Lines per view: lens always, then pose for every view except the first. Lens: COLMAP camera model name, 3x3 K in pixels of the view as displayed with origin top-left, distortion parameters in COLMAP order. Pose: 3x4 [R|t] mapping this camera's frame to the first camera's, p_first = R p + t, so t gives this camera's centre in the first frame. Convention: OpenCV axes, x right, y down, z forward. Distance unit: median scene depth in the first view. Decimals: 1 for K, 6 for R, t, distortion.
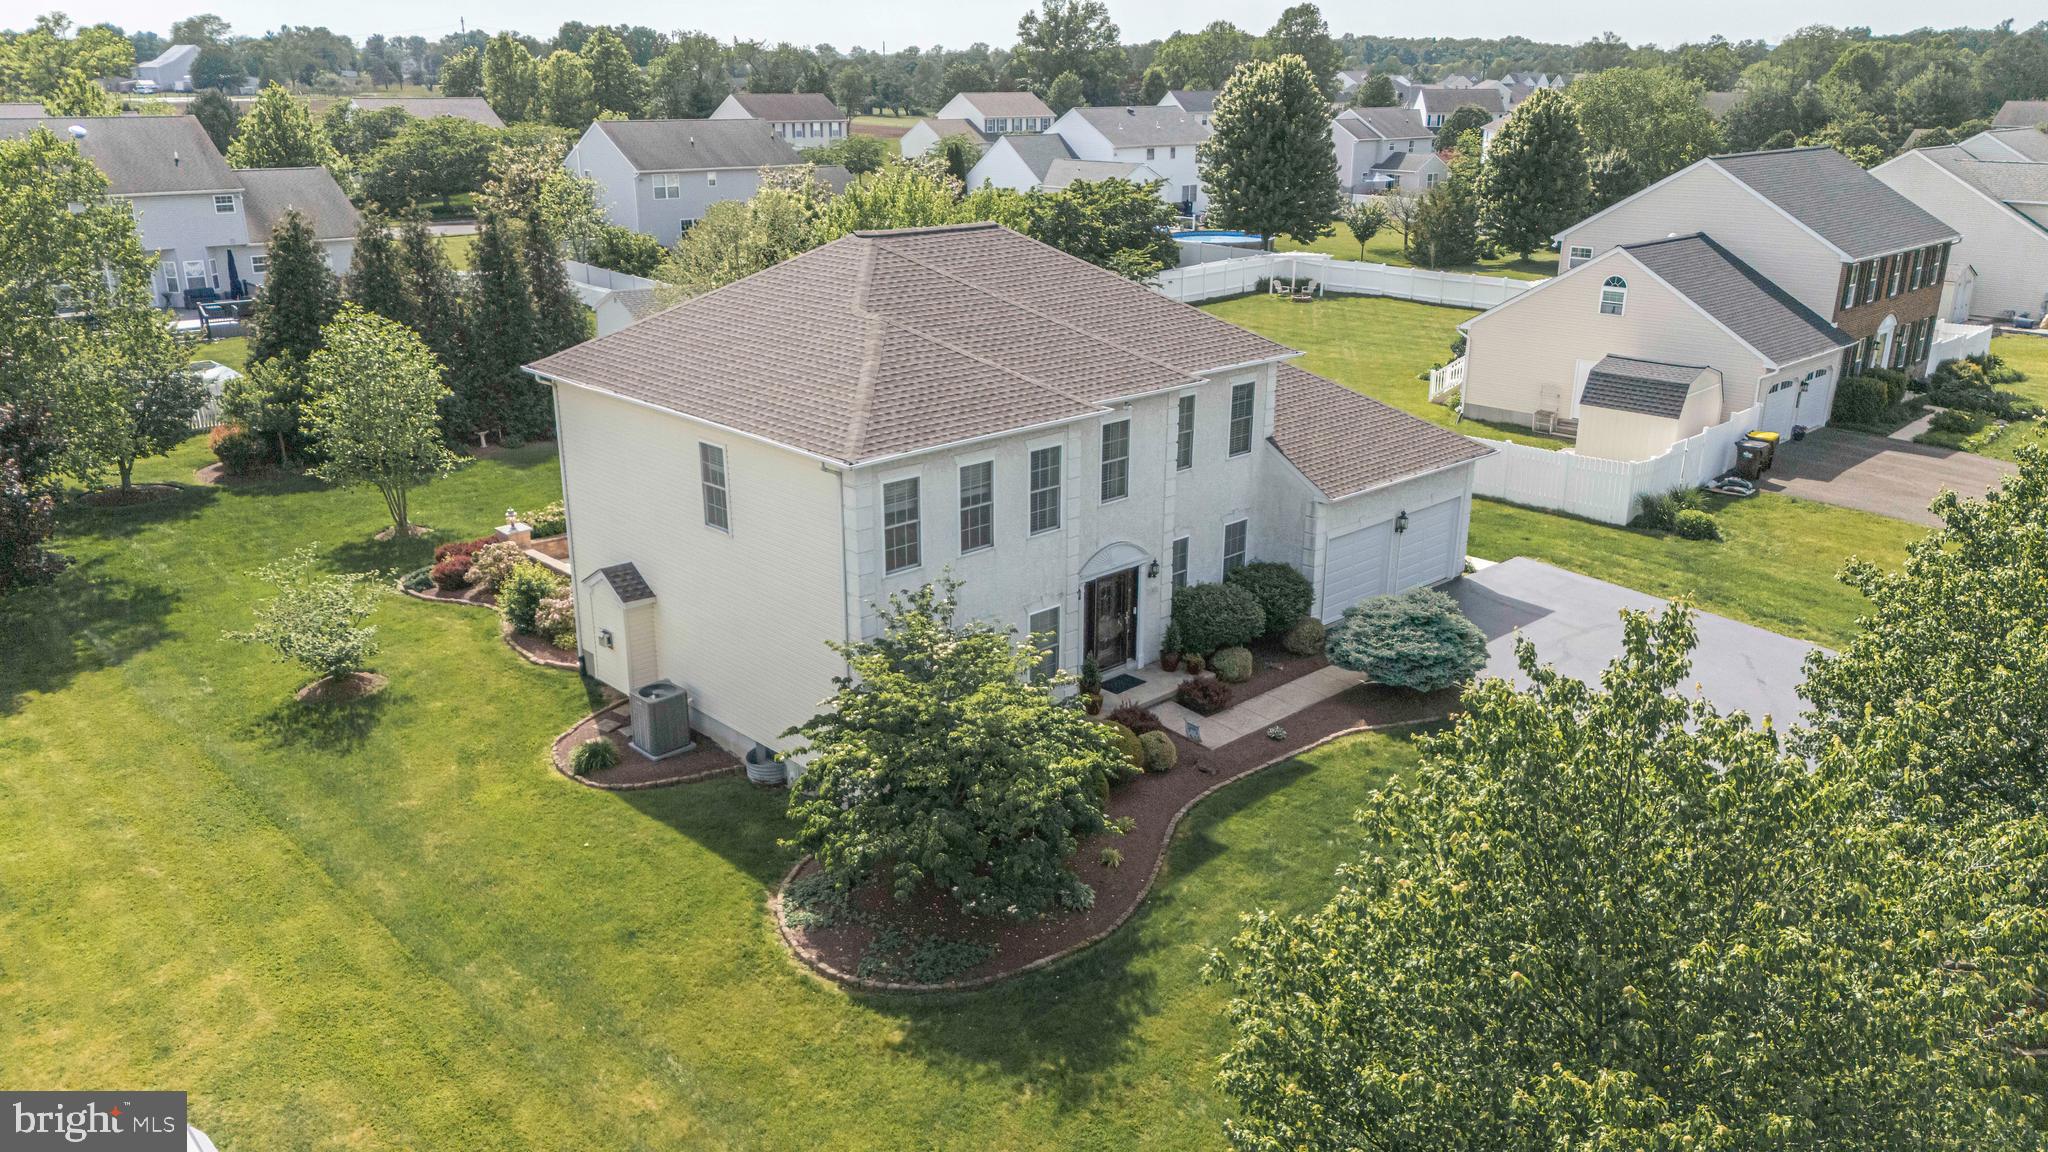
lens RADIAL K [[1341.4, 0, 1024.0], [0, 1341.4, 576.0], [0, 0, 1]] dist [0.047492, -0.026296]
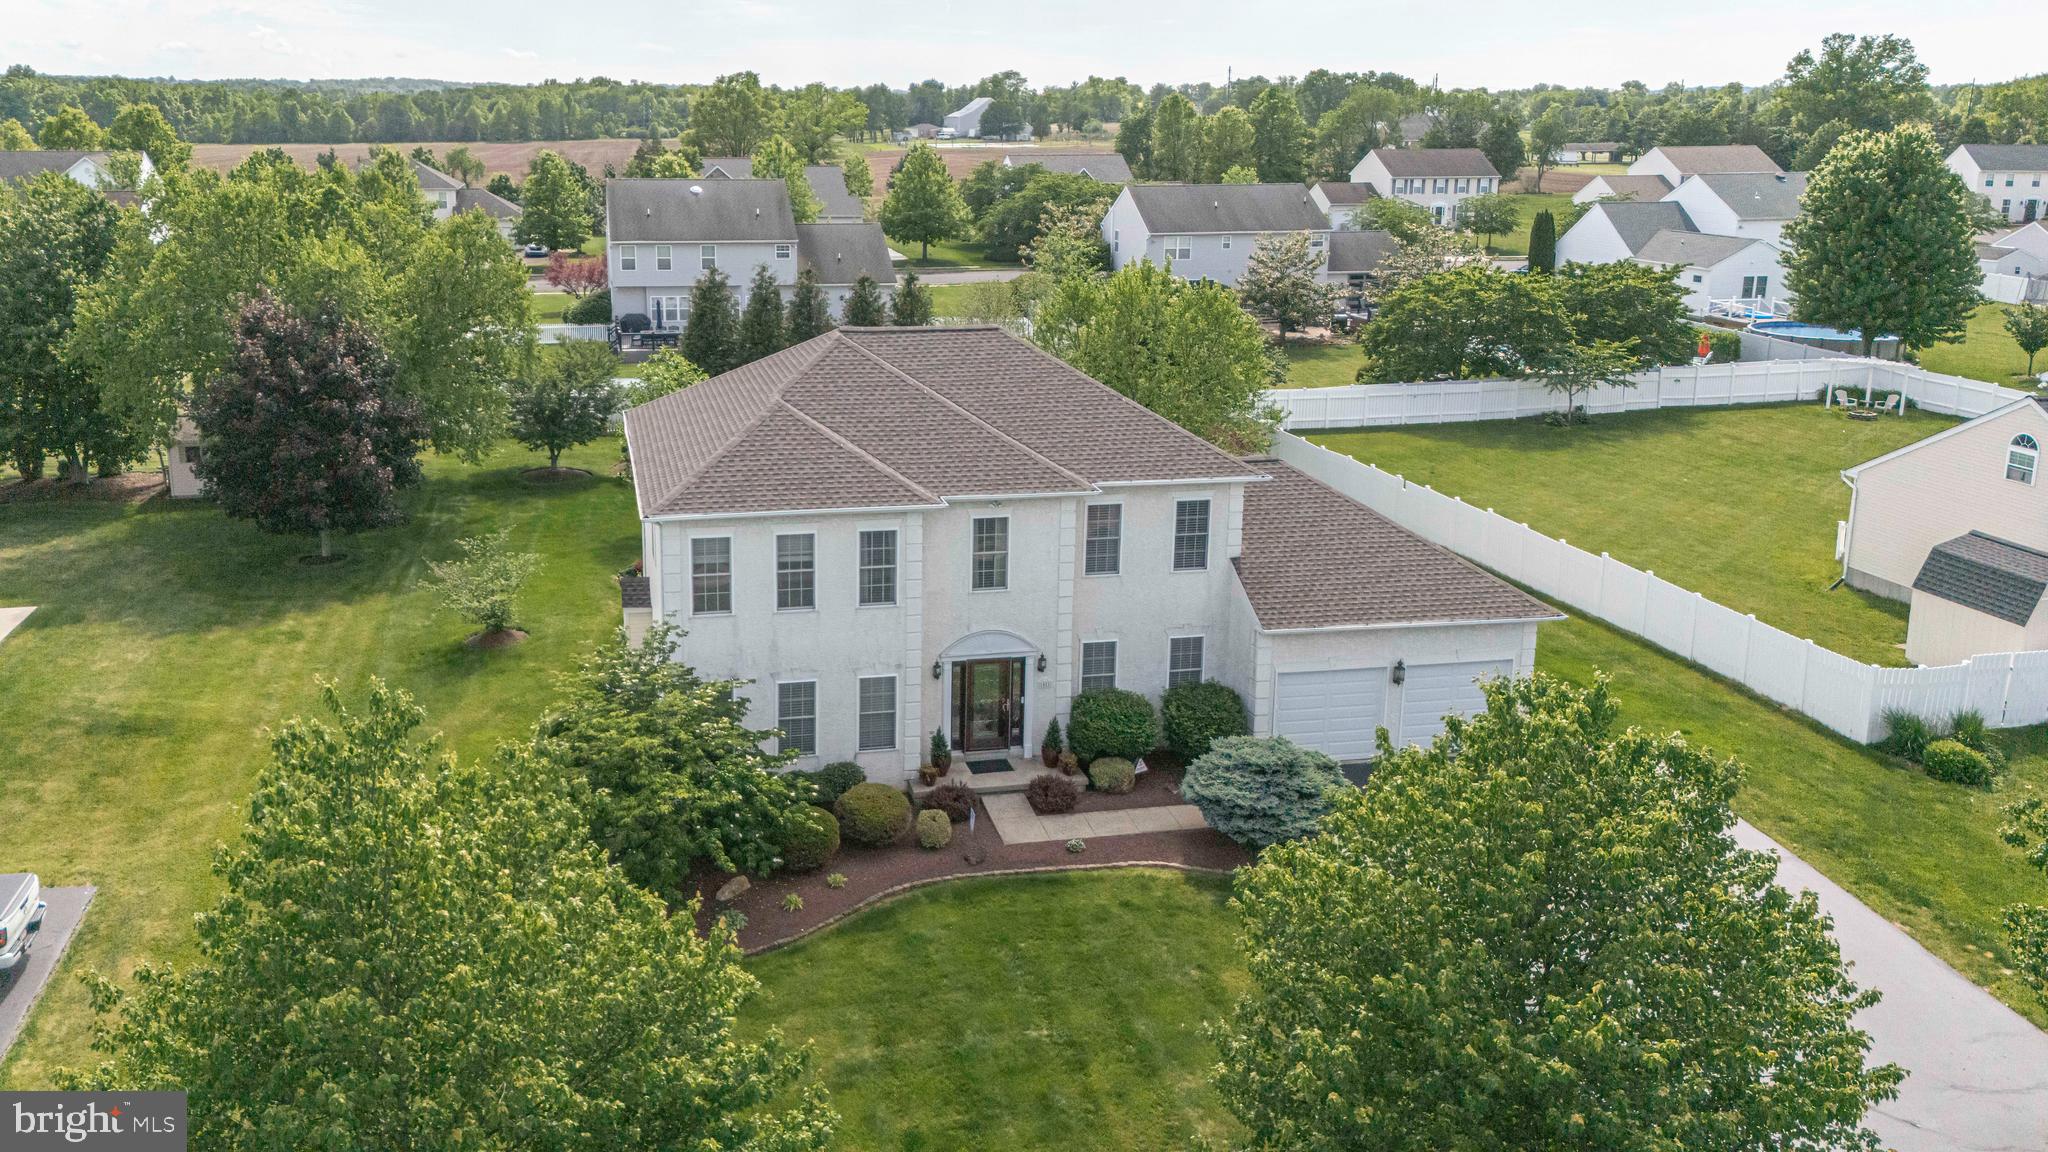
lens RADIAL K [[1417.1, 0, 973.3], [0, 1417.1, 485.4], [0, 0, 1]] dist [0.028568, -0.002455]
pose [[0.866829, 0.127268, -0.482090, 0.389467], [-0.176684, 0.982539, -0.058306, -0.046486], [0.466252, 0.135719, 0.874180, 0.001228]]
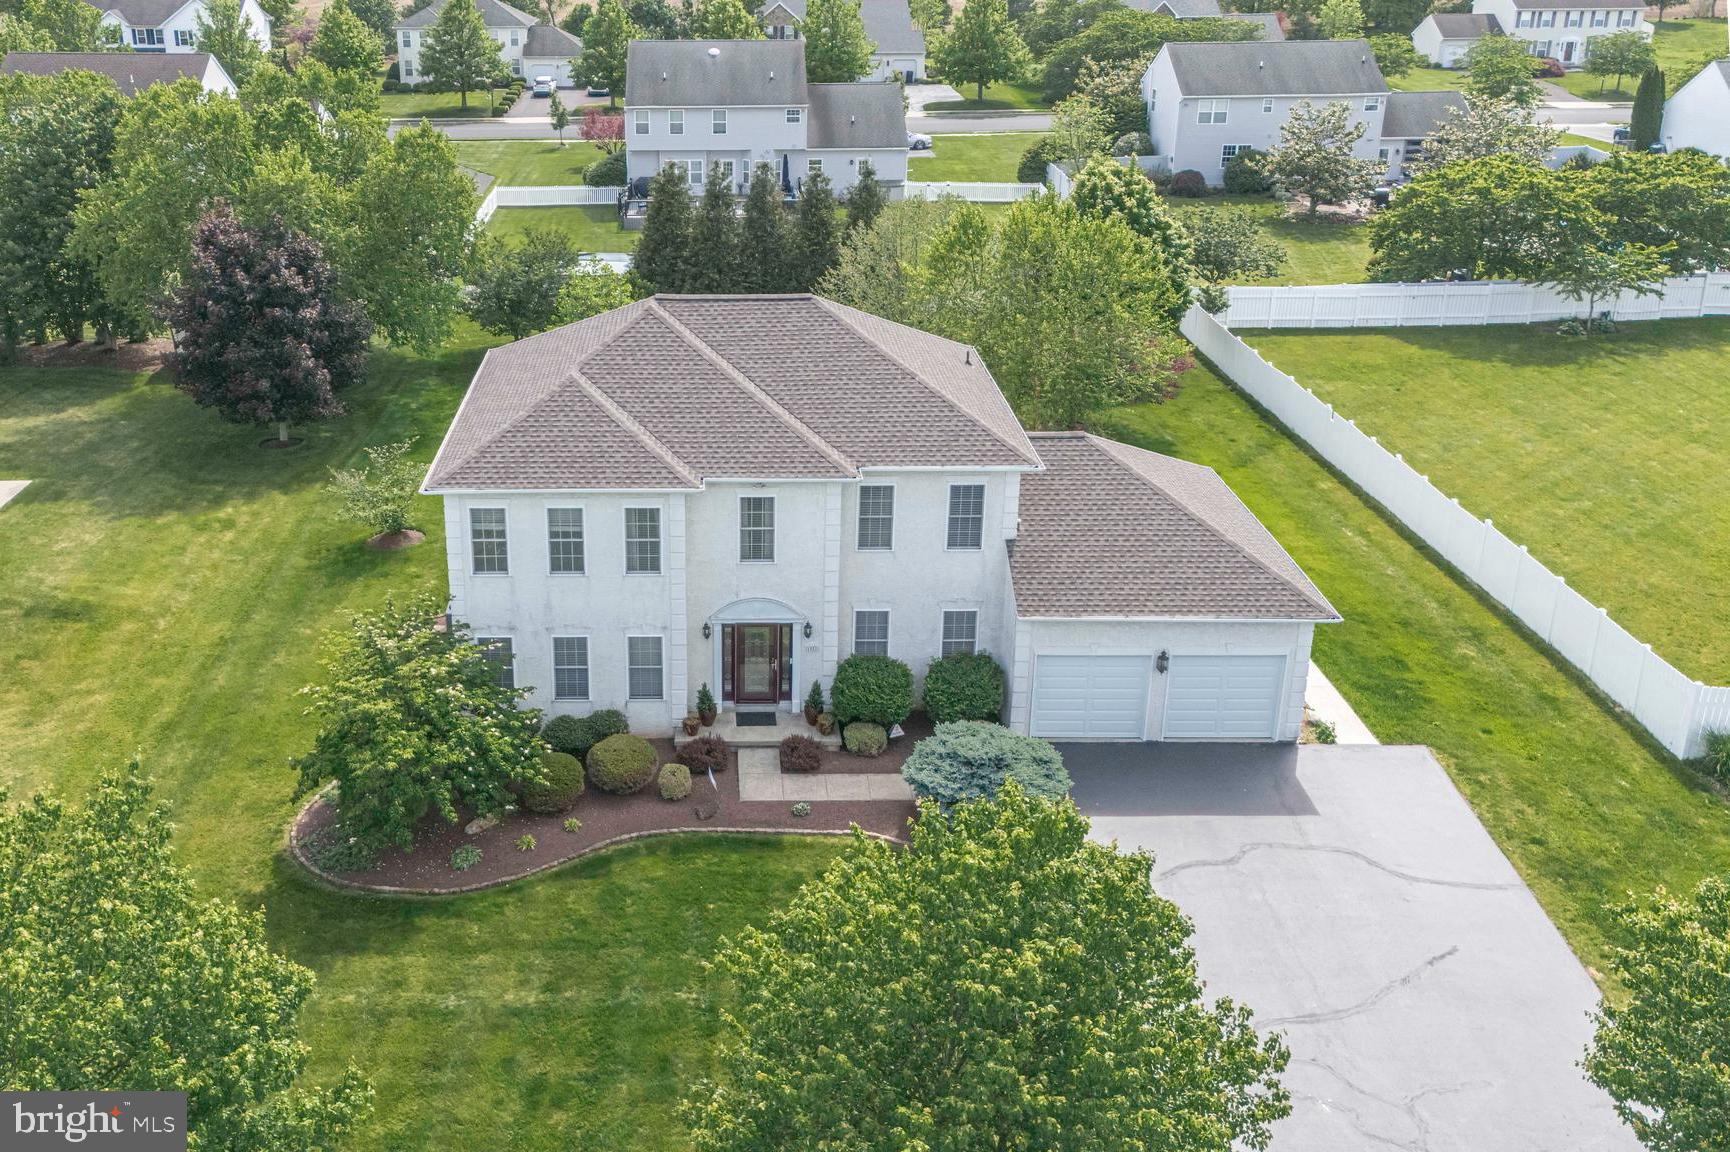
lens RADIAL K [[1405.6, 0, 858.8], [0, 1405.6, 456.8], [0, 0, 1]] dist [0.024372, 0.008437]
pose [[0.766299, 0.237319, -0.597047, 0.547582], [-0.227780, 0.969269, 0.092921, -0.181599], [0.600751, 0.064790, 0.796806, 0.063520]]
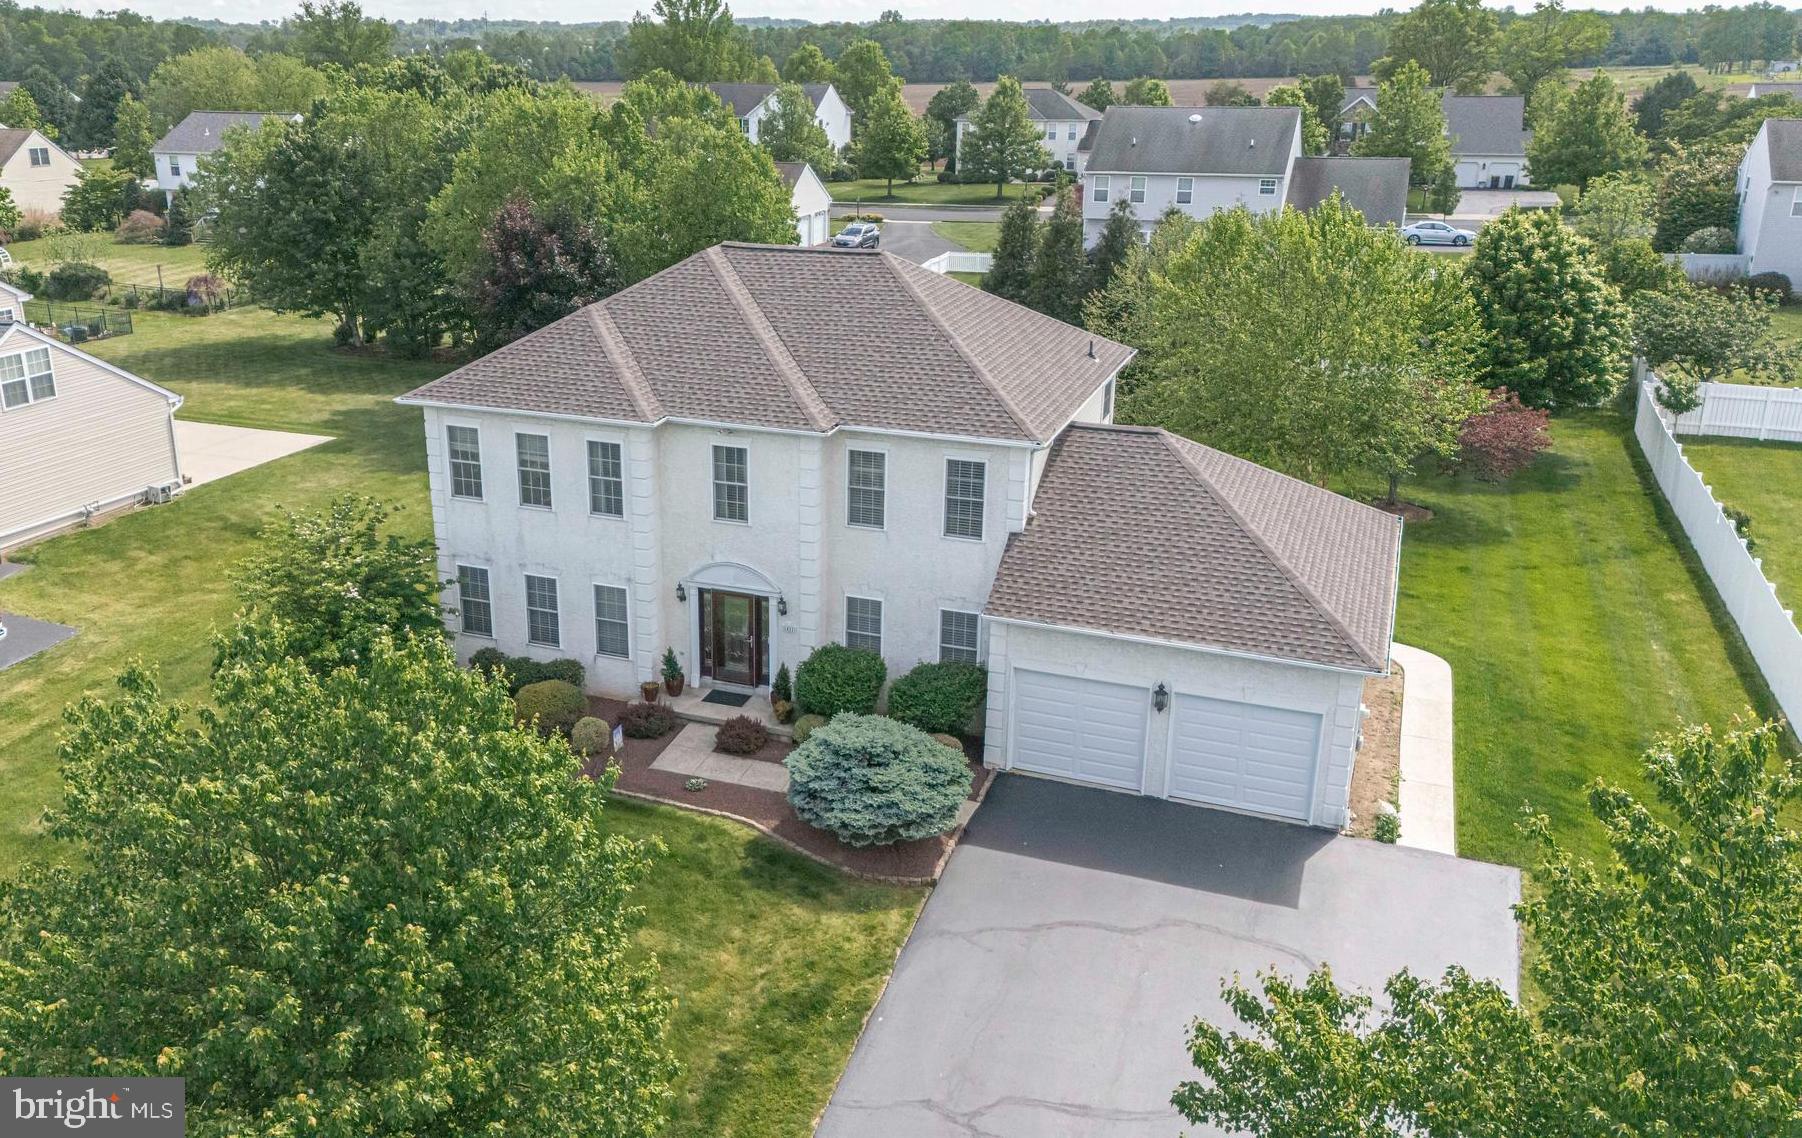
lens RADIAL K [[1442.1, 0, 980.4], [0, 1442.1, 608.1], [0, 0, 1]] dist [0.078500, -0.118692]
pose [[0.475934, 0.314087, -0.821484, 0.727223], [-0.298555, 0.936288, 0.185011, -0.170951], [0.827255, 0.157206, 0.539384, 0.378266]]
